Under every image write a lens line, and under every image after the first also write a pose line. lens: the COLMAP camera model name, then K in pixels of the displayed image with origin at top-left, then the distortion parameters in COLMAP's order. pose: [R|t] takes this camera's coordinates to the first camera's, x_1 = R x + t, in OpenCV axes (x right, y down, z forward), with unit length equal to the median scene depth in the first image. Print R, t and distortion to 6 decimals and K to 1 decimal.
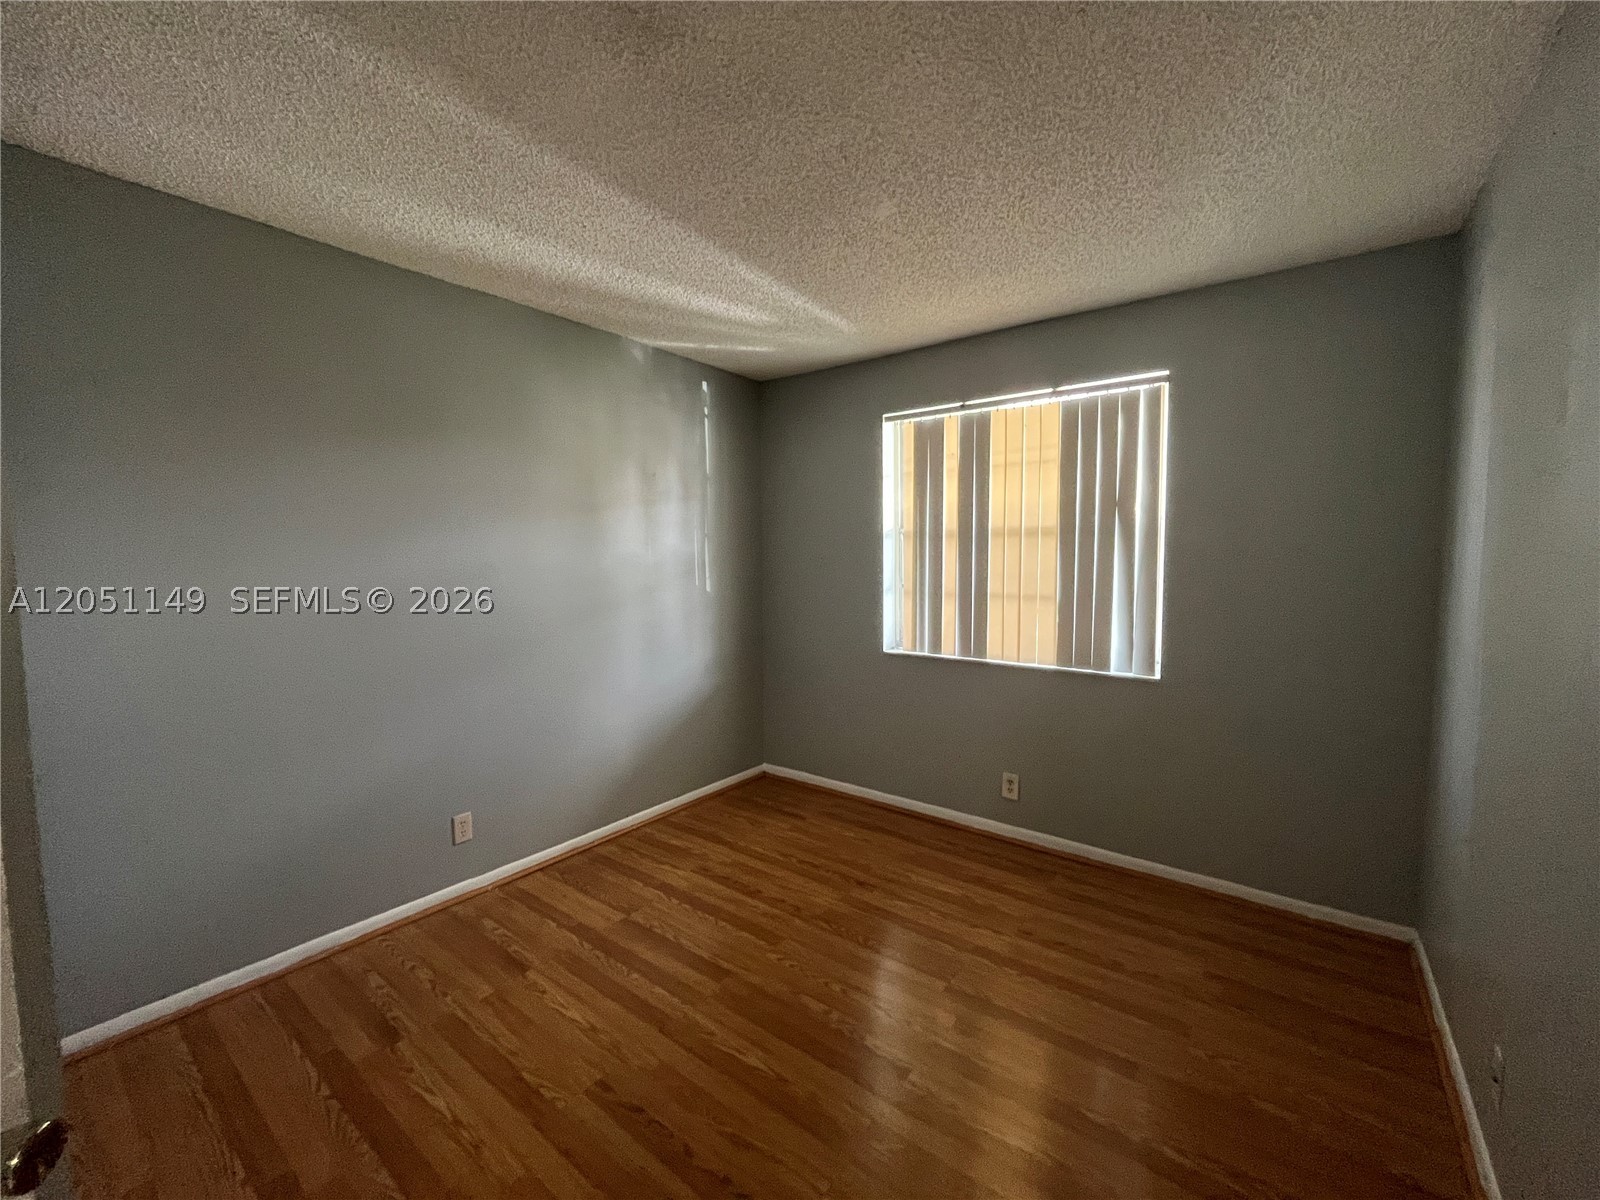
lens RADIAL K [[648.1, 0, 802.5], [0, 648.1, 597.8], [0, 0, 1]] dist [-0.002883, -0.000403]
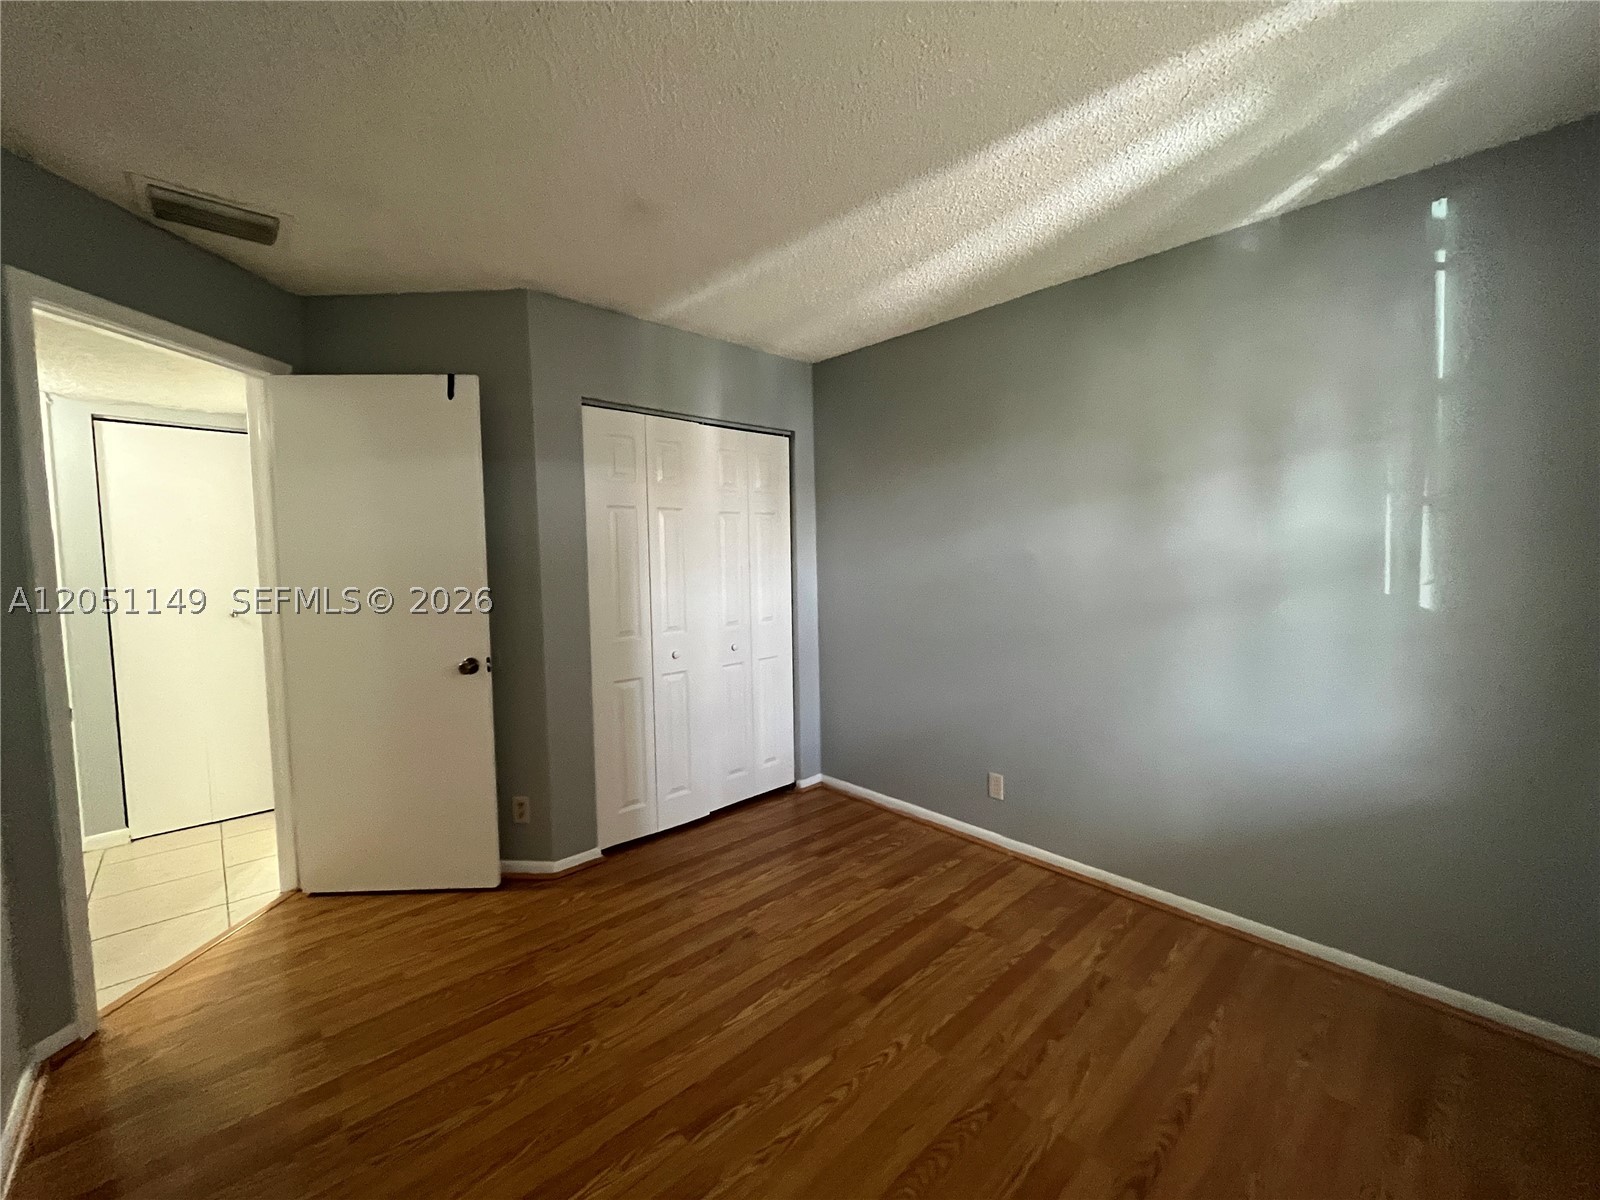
lens RADIAL K [[648.1, 0, 802.5], [0, 648.1, 597.8], [0, 0, 1]] dist [-0.002883, -0.000403]
pose [[-0.170247, 0.066942, -0.983125, 0.555641], [-0.054887, 0.995497, 0.077289, -0.038134], [0.983872, 0.067119, -0.165806, 0.736402]]
